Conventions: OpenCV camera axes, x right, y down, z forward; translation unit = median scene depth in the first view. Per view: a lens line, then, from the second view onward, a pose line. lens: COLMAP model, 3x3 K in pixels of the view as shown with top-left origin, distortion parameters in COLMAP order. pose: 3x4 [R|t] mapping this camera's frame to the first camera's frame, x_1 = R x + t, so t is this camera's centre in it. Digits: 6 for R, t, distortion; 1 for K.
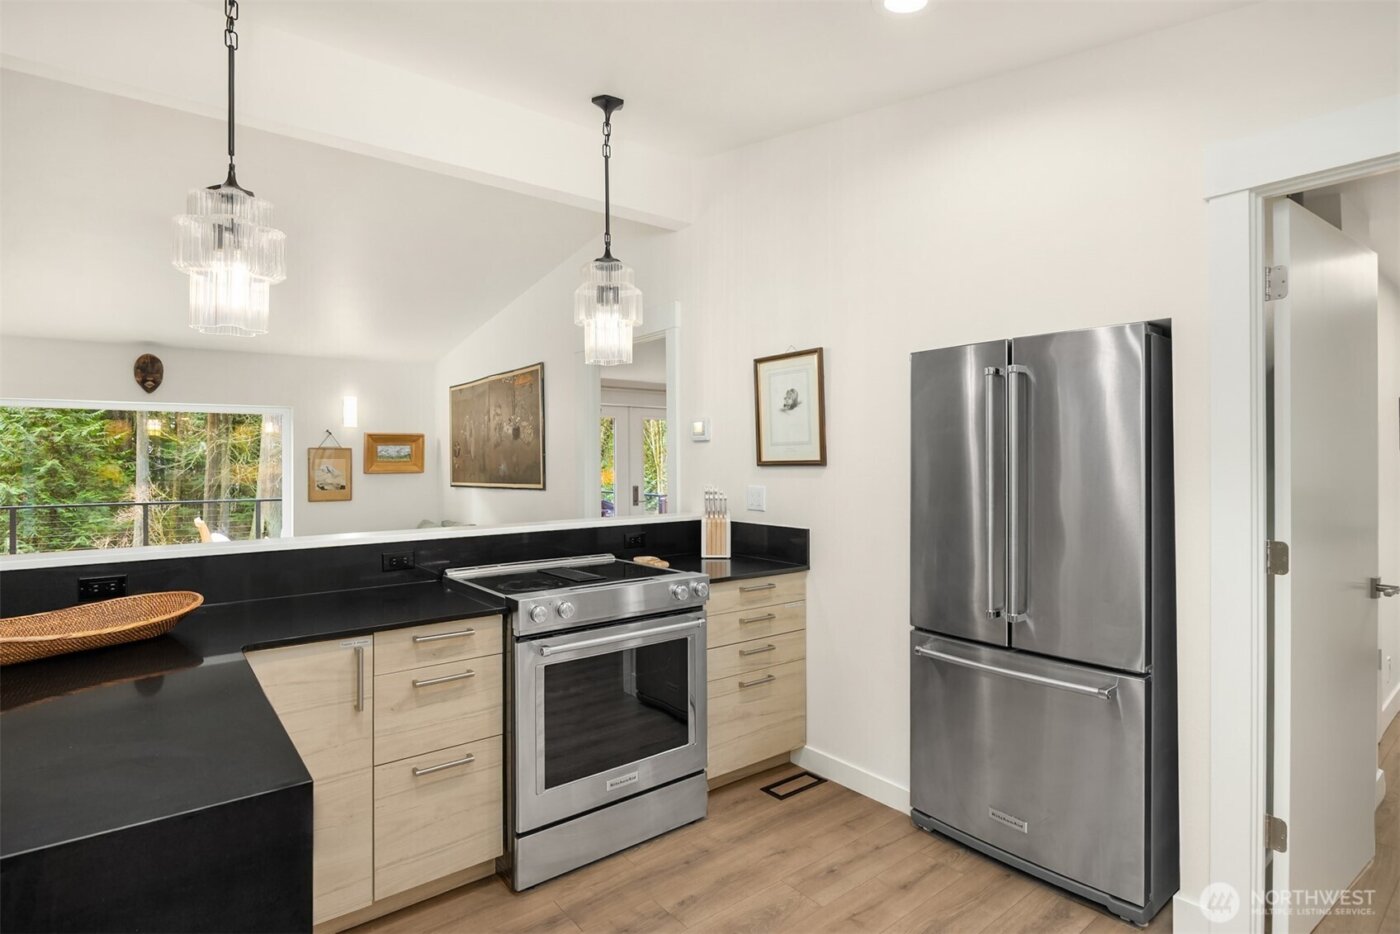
lens RADIAL K [[728.2, 0, 699.8], [0, 728.2, 462.8], [0, 0, 1]] dist [-0.006903, -0.001687]
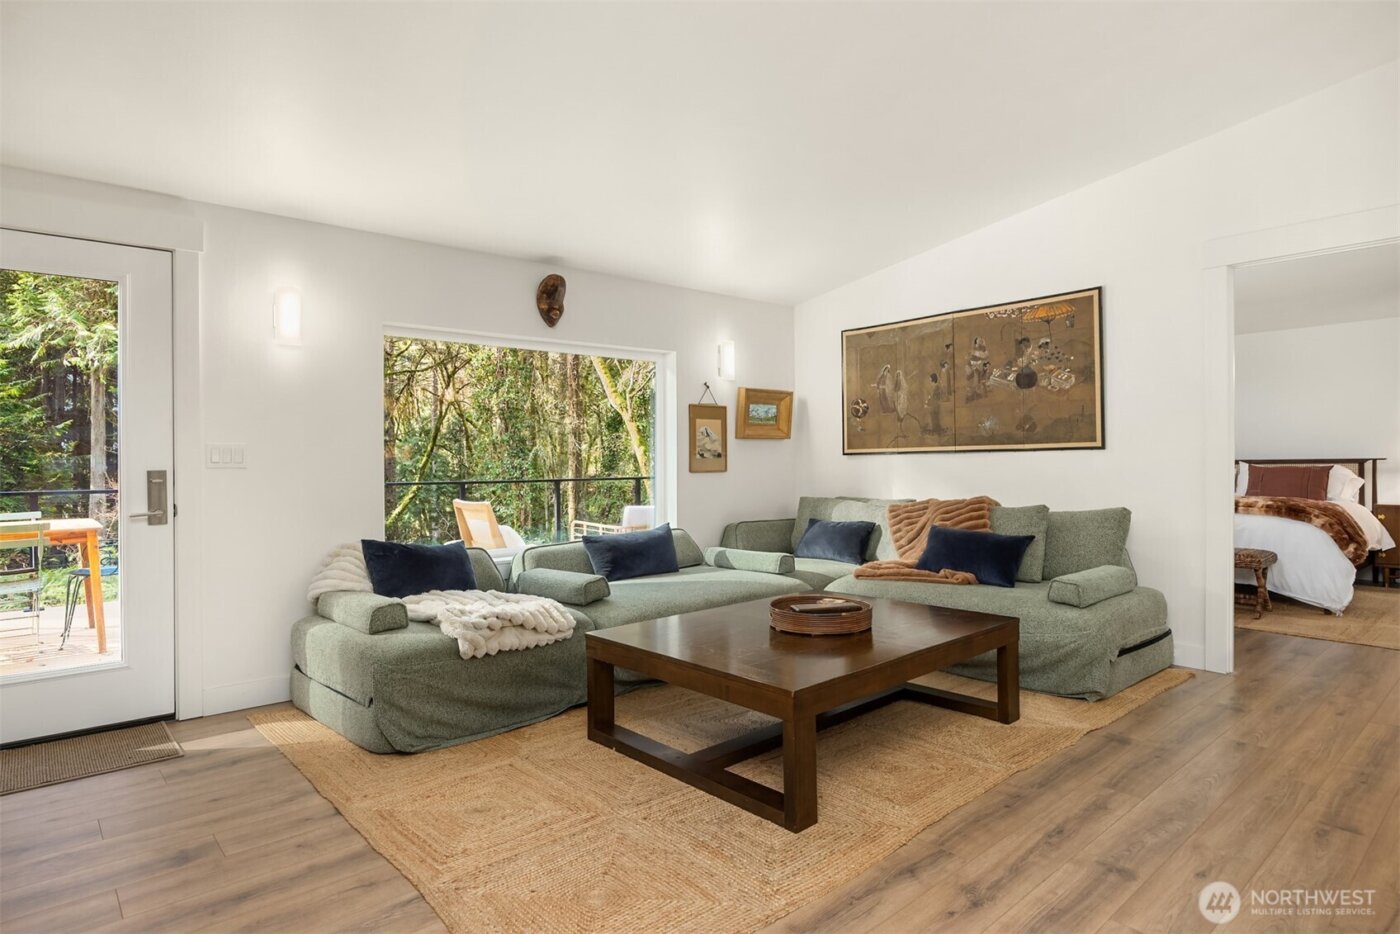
lens RADIAL K [[766.8, 0, 700.4], [0, 766.8, 470.4], [0, 0, 1]] dist [0.004148, 0.001524]
pose [[0.997896, -0.003065, 0.064755, -0.565405], [0.002162, 0.999899, 0.014016, 0.038795], [-0.064792, -0.013847, 0.997803, 0.156941]]
